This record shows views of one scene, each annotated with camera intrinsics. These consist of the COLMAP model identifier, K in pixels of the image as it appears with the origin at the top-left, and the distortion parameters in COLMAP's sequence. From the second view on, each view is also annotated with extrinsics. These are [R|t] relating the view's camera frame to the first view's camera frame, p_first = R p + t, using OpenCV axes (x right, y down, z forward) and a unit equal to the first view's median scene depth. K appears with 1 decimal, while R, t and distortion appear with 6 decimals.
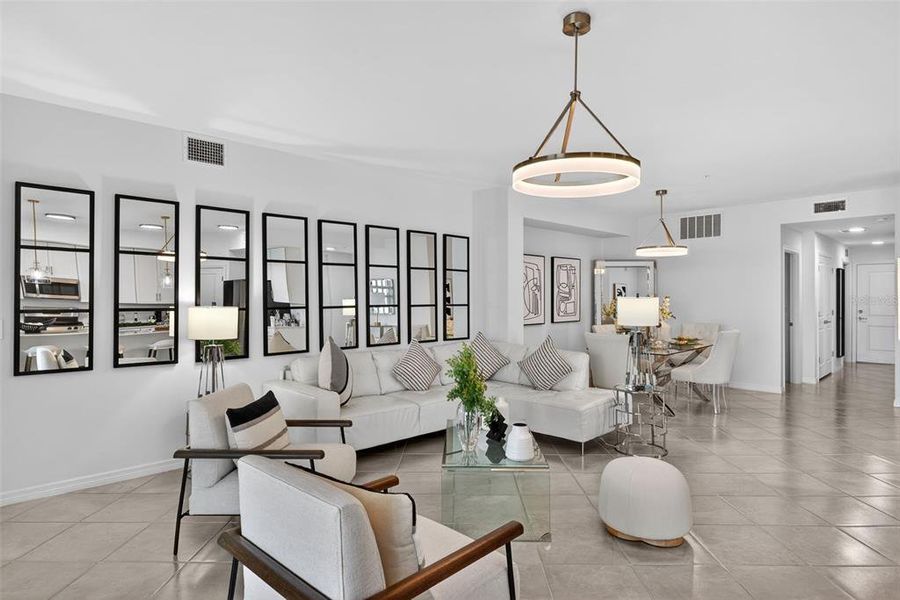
lens RADIAL K [[514.0, 0, 448.2], [0, 514.0, 297.2], [0, 0, 1]] dist [-0.000484, 0.000022]
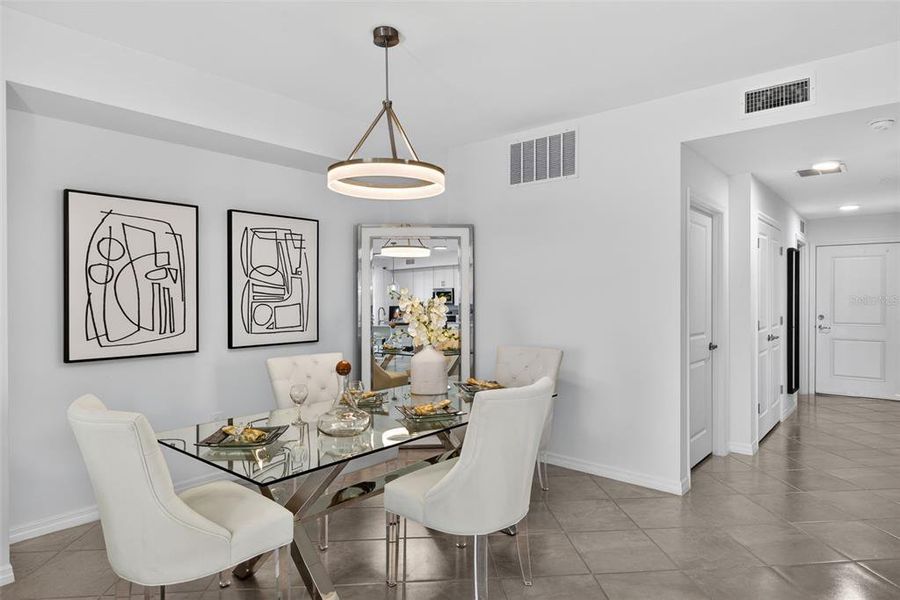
lens RADIAL K [[533.1, 0, 451.0], [0, 533.1, 297.4], [0, 0, 1]] dist [-0.000849, 0.002971]
pose [[0.996042, -0.000151, 0.088882, 0.381758], [-0.000152, 0.999994, 0.003406, 0.000981], [-0.088882, -0.003406, 0.996036, 0.512801]]
